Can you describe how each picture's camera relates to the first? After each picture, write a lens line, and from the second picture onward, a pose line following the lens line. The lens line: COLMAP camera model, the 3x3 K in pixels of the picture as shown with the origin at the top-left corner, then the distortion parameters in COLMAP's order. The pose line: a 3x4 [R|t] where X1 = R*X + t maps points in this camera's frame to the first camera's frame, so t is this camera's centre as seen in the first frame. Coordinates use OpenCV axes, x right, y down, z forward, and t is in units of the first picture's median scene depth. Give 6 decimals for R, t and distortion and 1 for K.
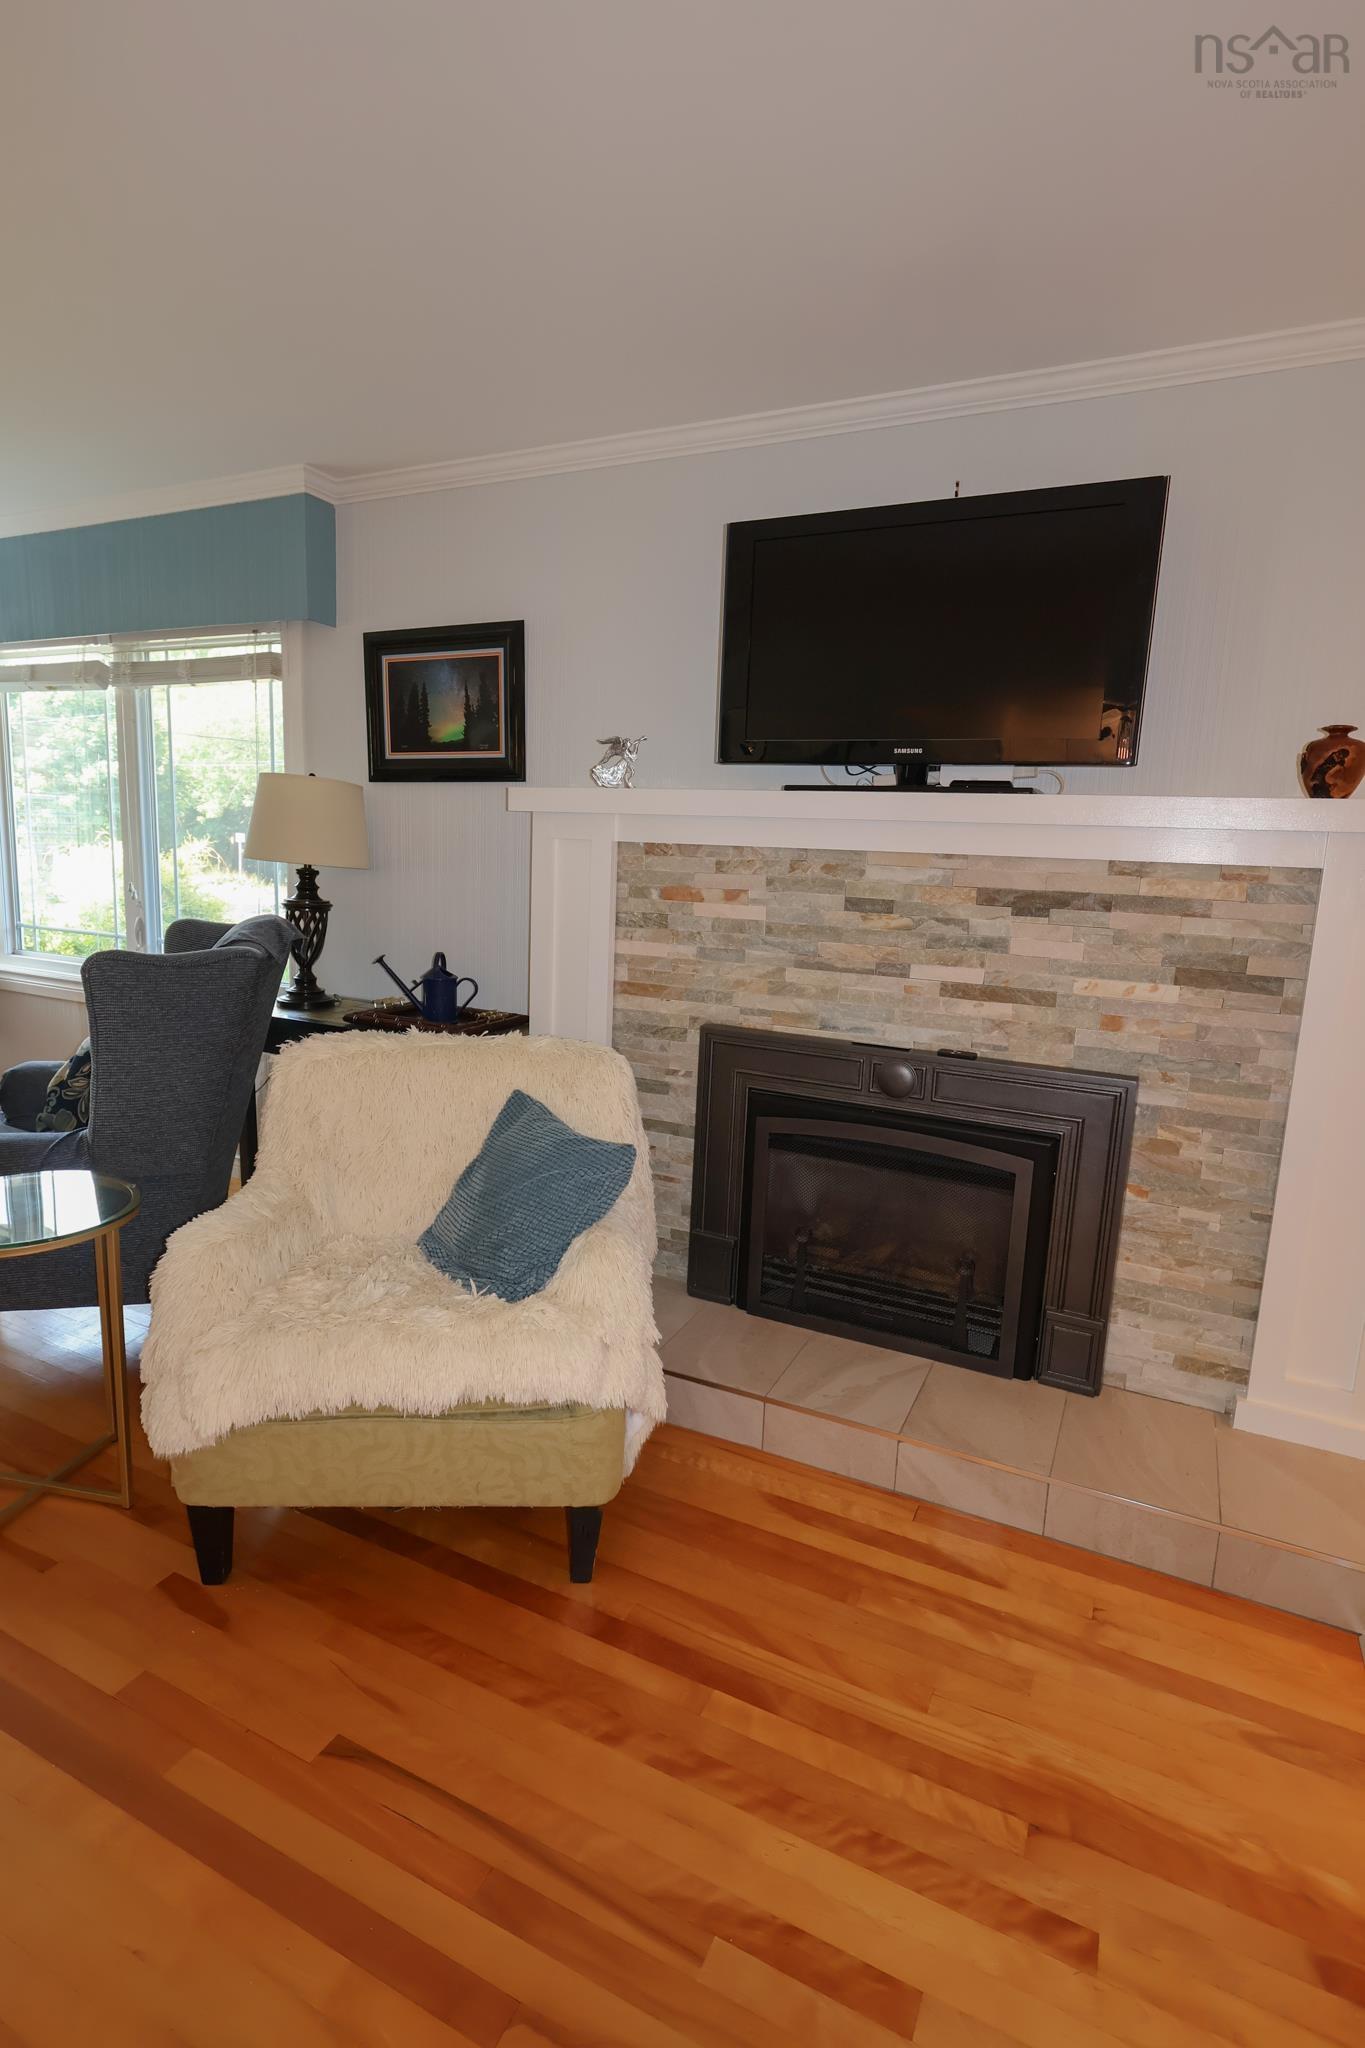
lens RADIAL K [[1030.5, 0, 690.3], [0, 1030.5, 1023.0], [0, 0, 1]] dist [-0.000956, 0.001098]
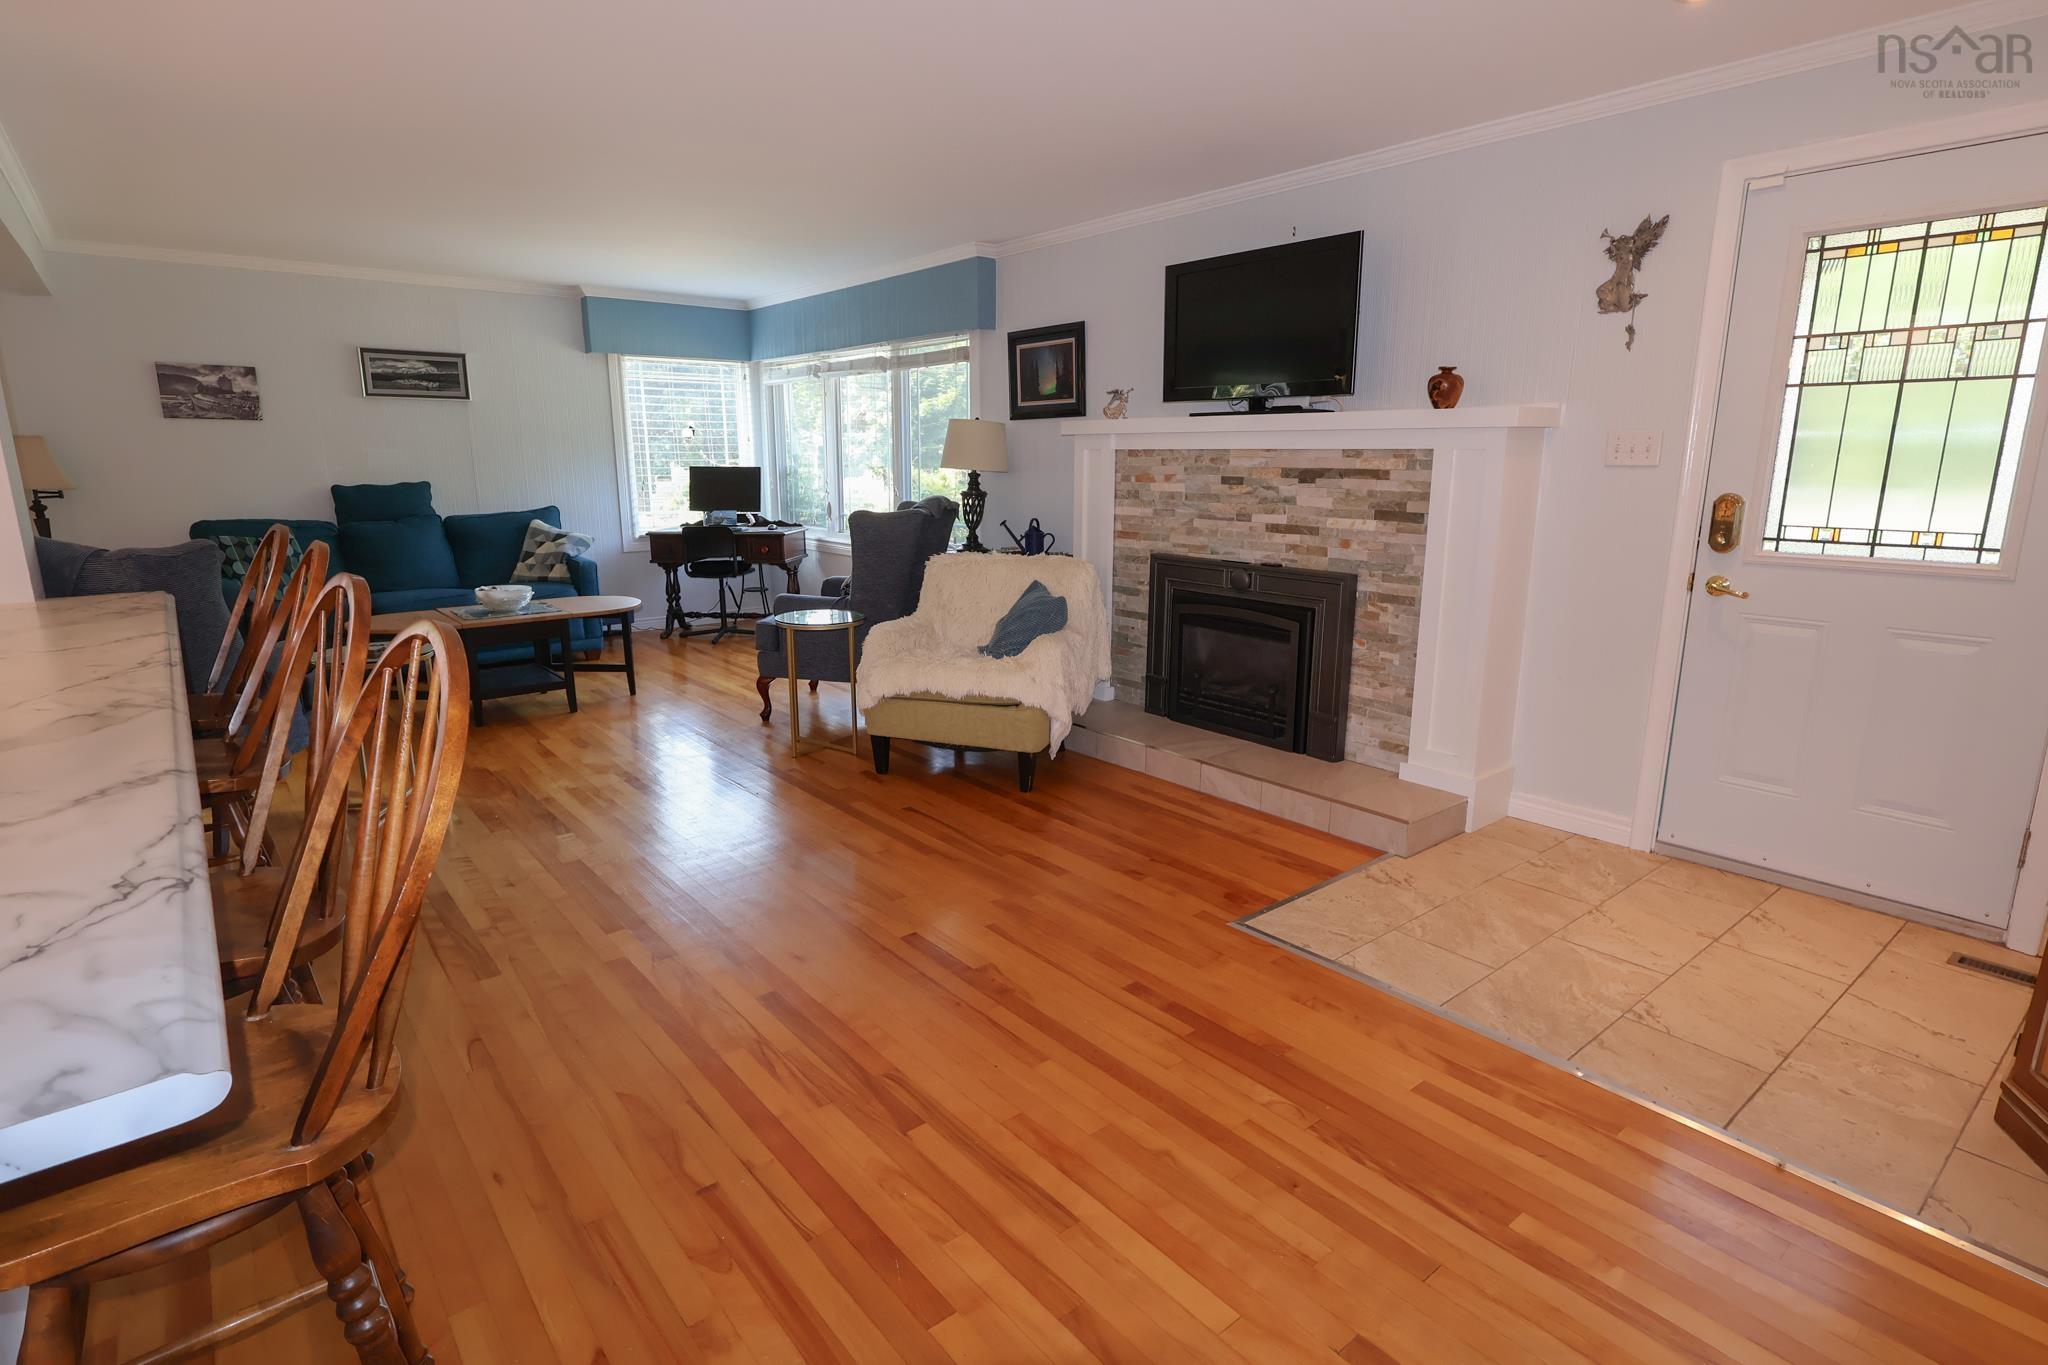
lens RADIAL K [[1030.5, 0, 1020.2], [0, 1030.5, 685.3], [0, 0, 1]] dist [-0.000956, 0.001098]
pose [[0.906089, 0.056486, -0.419300, 0.606016], [-0.039089, 0.997985, 0.049974, 0.159925], [0.421279, -0.028890, 0.906471, -0.750234]]
